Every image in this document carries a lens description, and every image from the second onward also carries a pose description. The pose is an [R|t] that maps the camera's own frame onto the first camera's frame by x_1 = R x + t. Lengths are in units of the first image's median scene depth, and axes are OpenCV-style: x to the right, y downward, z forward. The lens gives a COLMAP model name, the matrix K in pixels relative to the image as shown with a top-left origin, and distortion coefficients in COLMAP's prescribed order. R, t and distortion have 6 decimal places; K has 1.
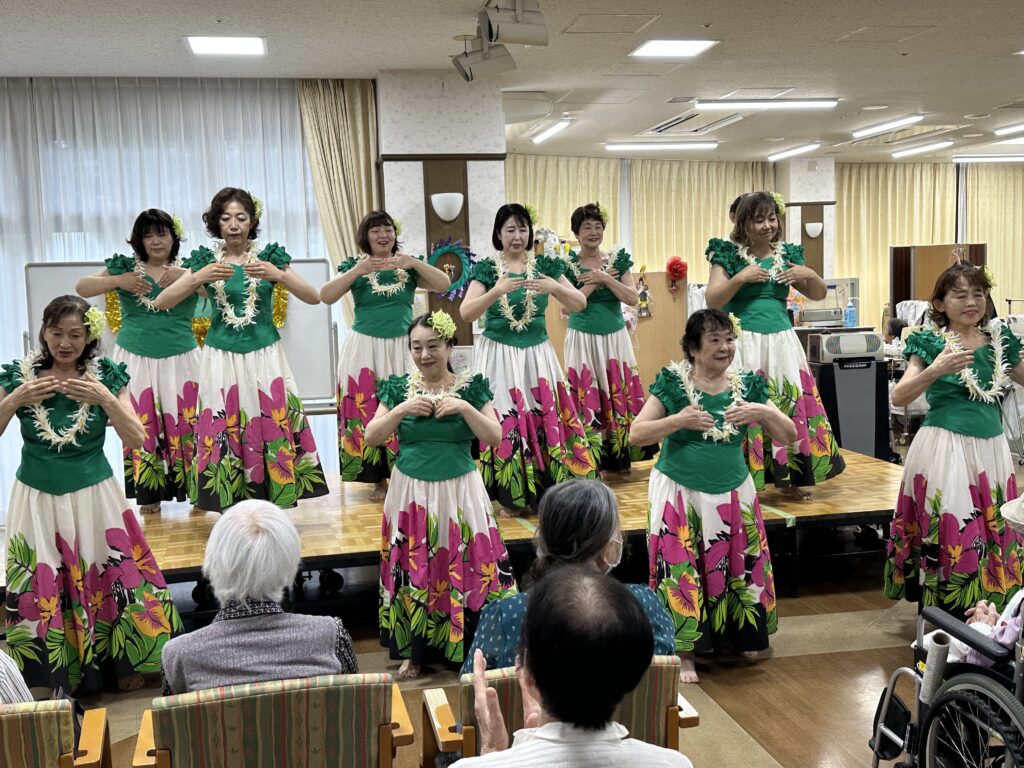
lens RADIAL K [[1115.8, 0, 506.0], [0, 1115.8, 406.6], [0, 0, 1]] dist [0.176867, -0.367372]
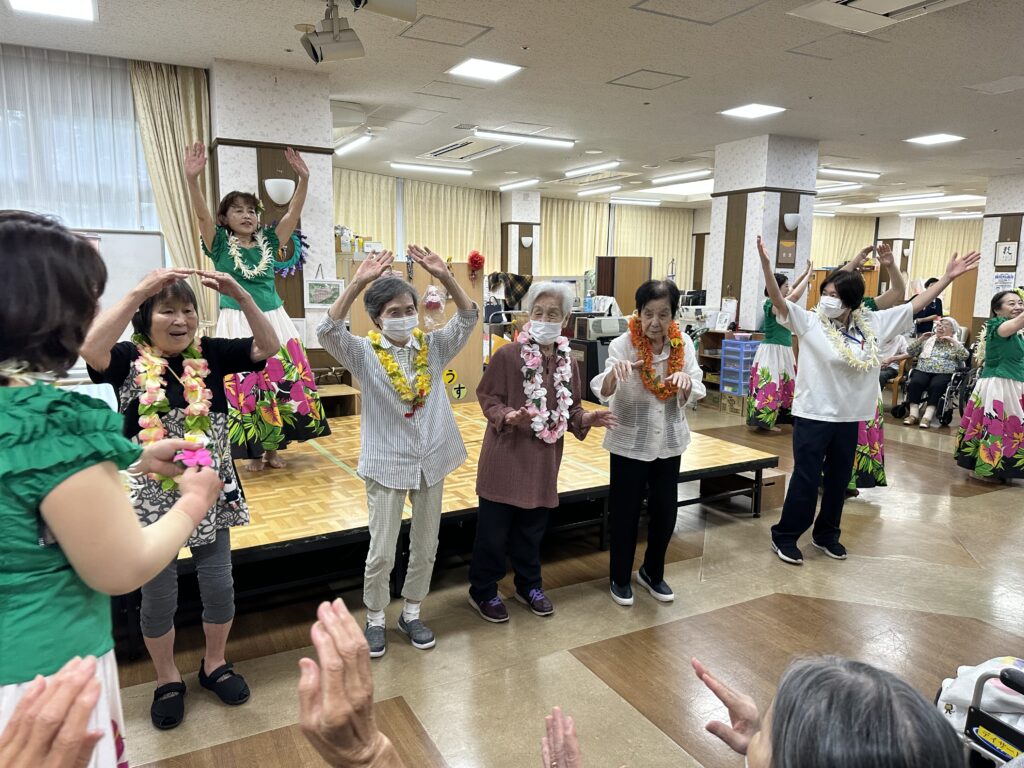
lens RADIAL K [[727.4, 0, 512.8], [0, 727.4, 398.3], [0, 0, 1]] dist [0.035526, -0.046620]
pose [[0.954524, -0.005732, 0.298080, -0.048801], [-0.011448, 0.998373, 0.055859, -0.017469], [-0.297915, -0.056731, 0.952905, 0.229245]]
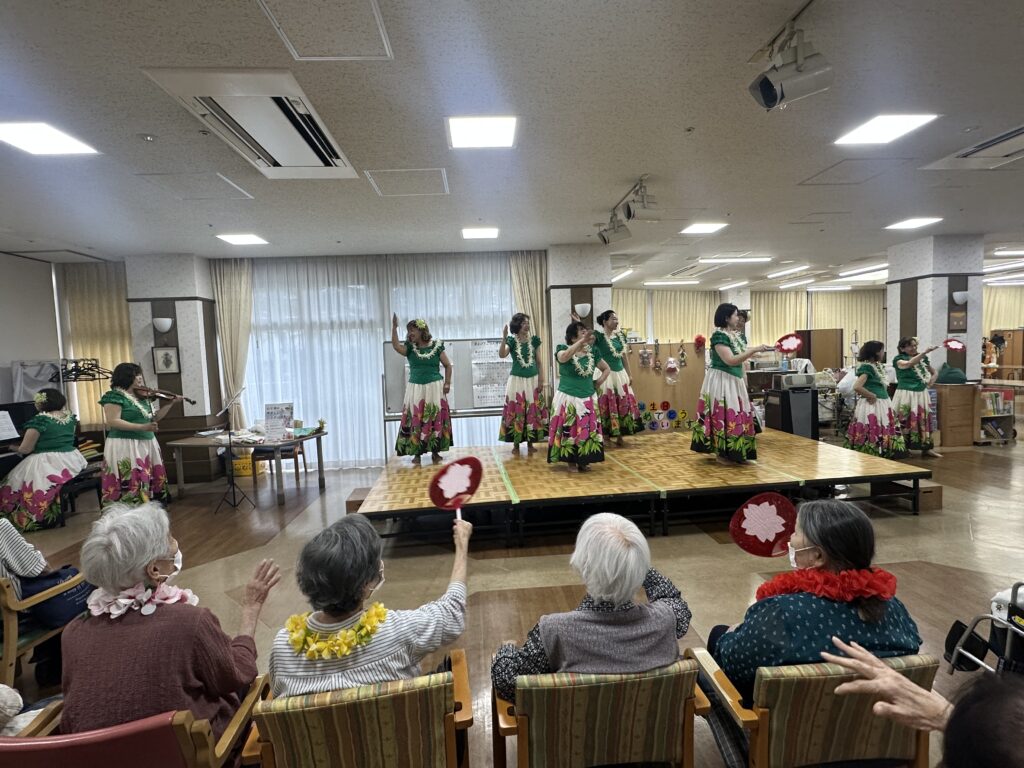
lens RADIAL K [[493.0, 0, 512.0], [0, 493.0, 384.0], [0, 0, 1]] dist [-0.001091, -0.000962]
pose [[0.992439, 0.003992, -0.122676, -0.067887], [-0.008844, 0.999199, -0.039038, -0.012283], [0.122422, 0.039828, 0.991679, 0.121031]]
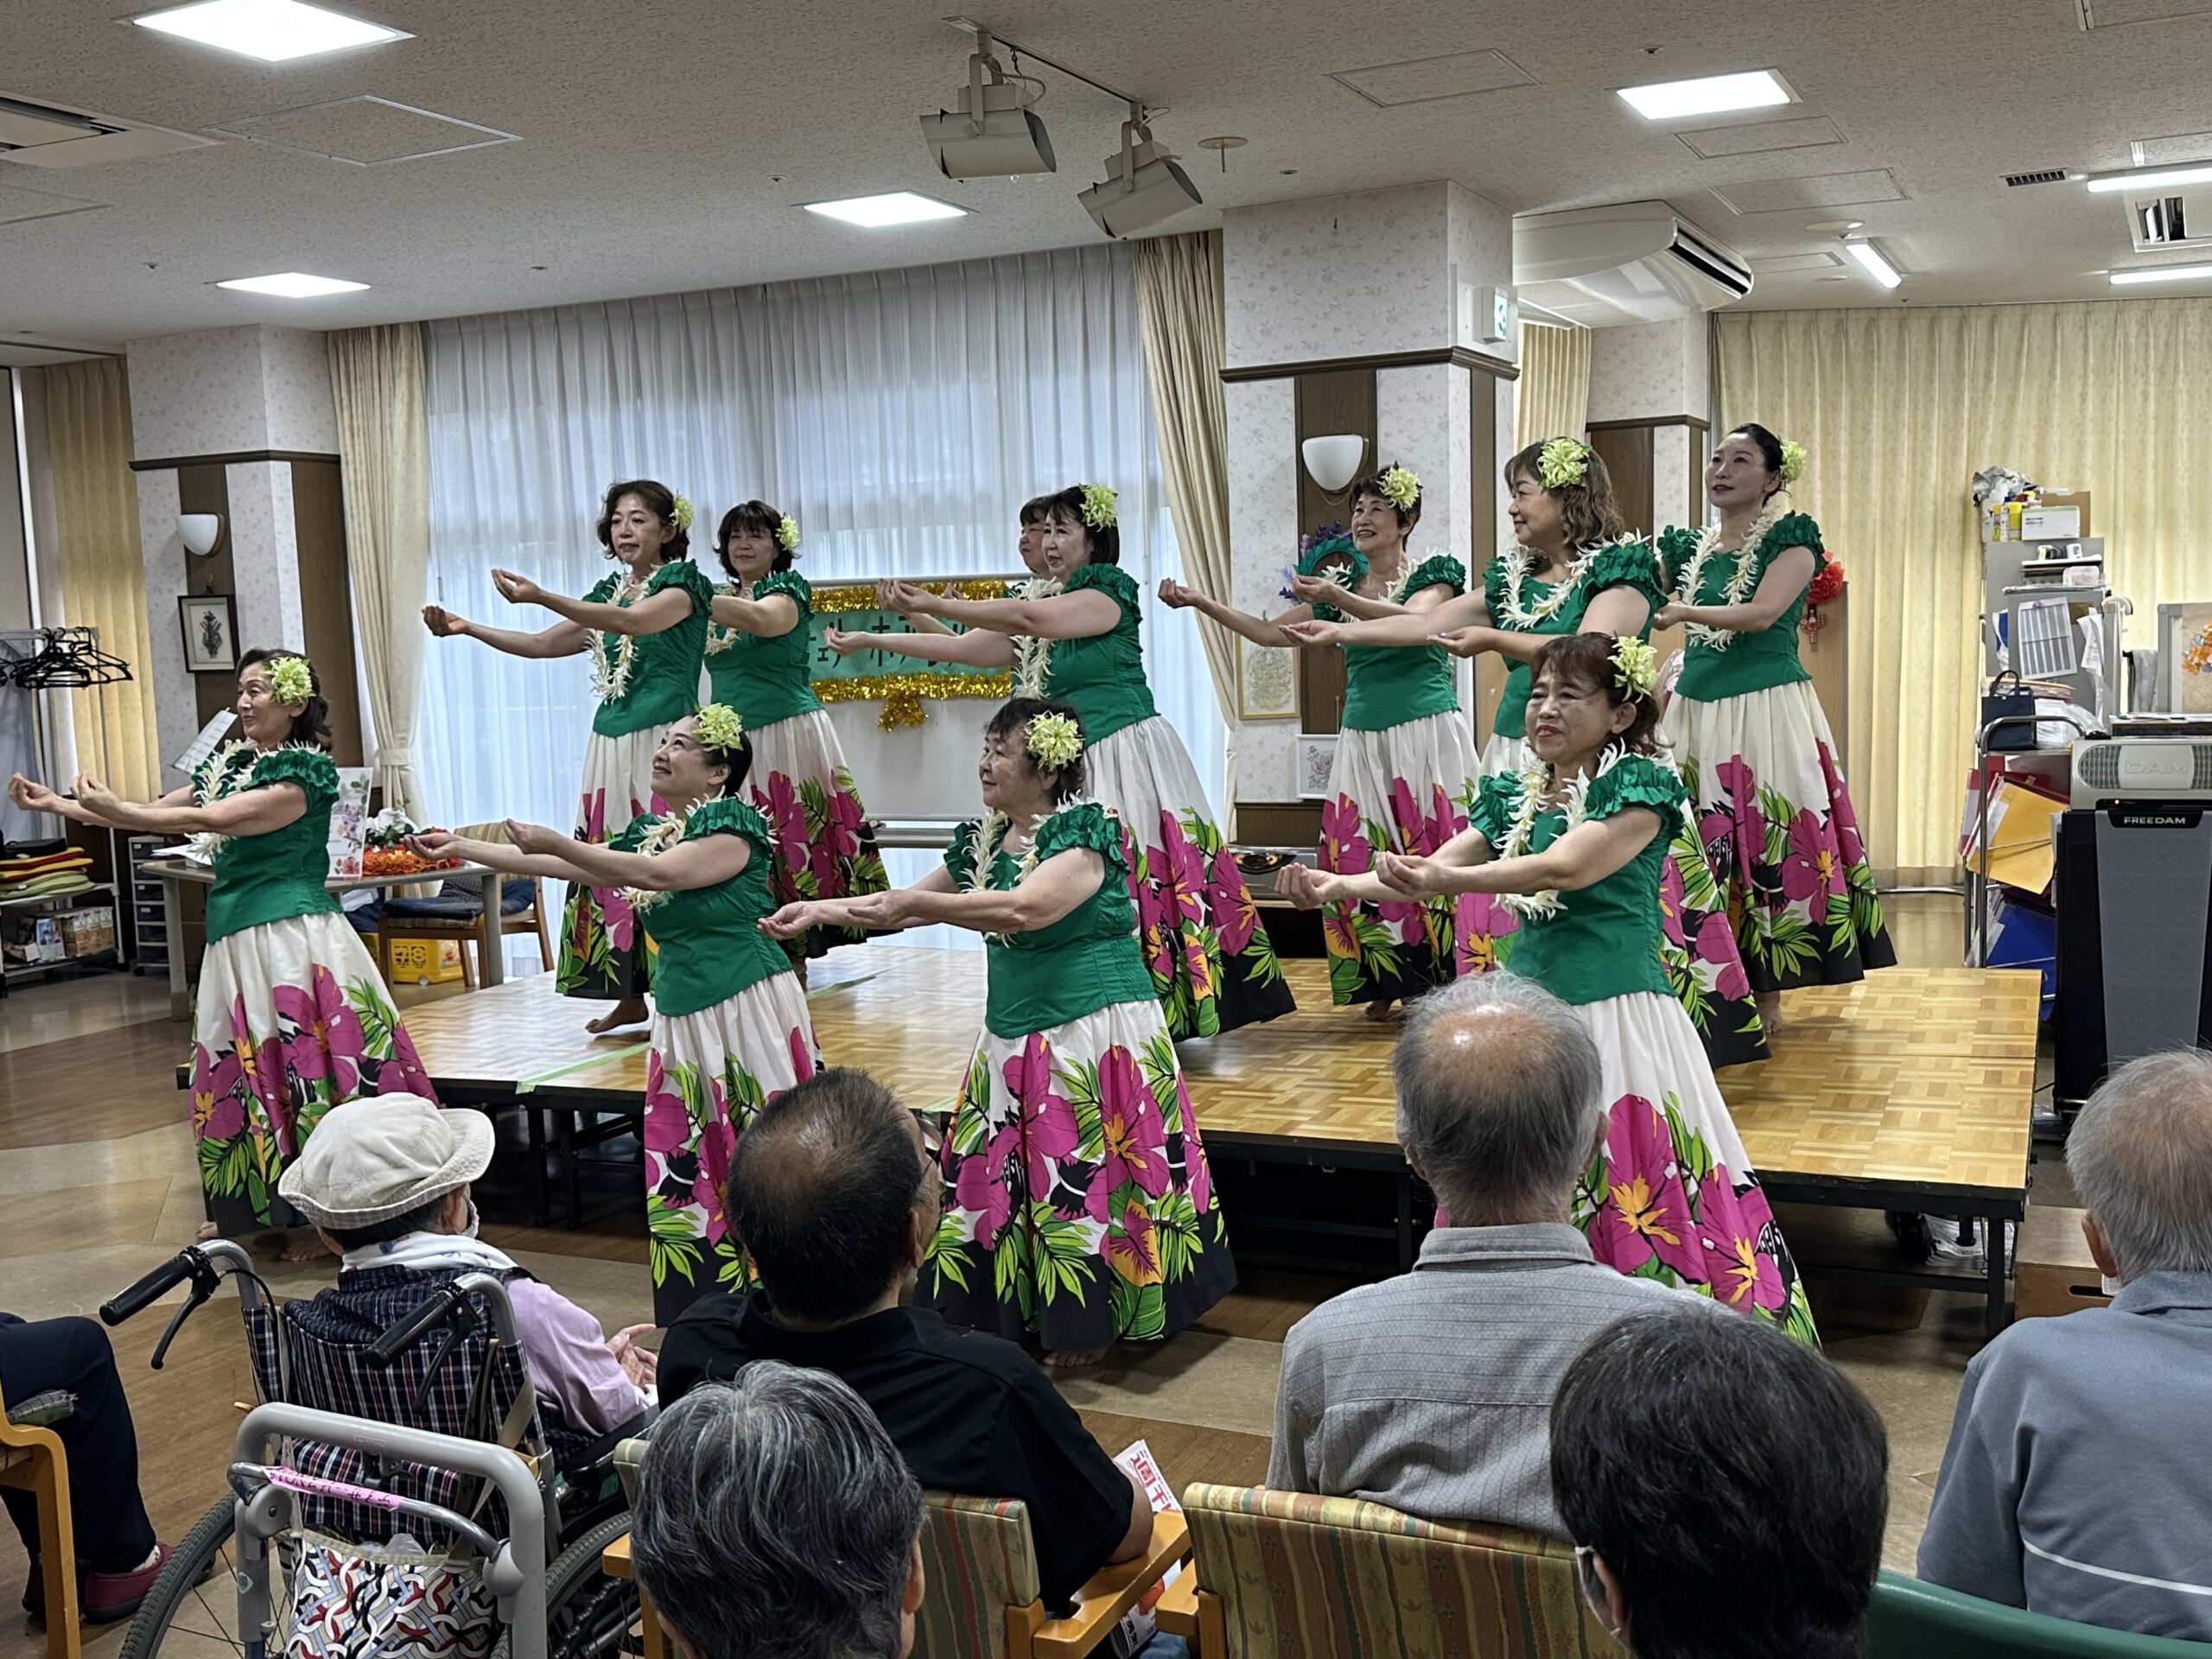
lens RADIAL K [[2171.9, 0, 1103.2], [0, 2171.9, 880.2], [0, 0, 1]] dist [0.160810, -0.312335]
pose [[0.797390, 0.077073, -0.598522, 0.470591], [-0.062167, 0.997025, 0.045566, -0.026621], [0.600253, 0.000874, 0.799810, 0.136321]]
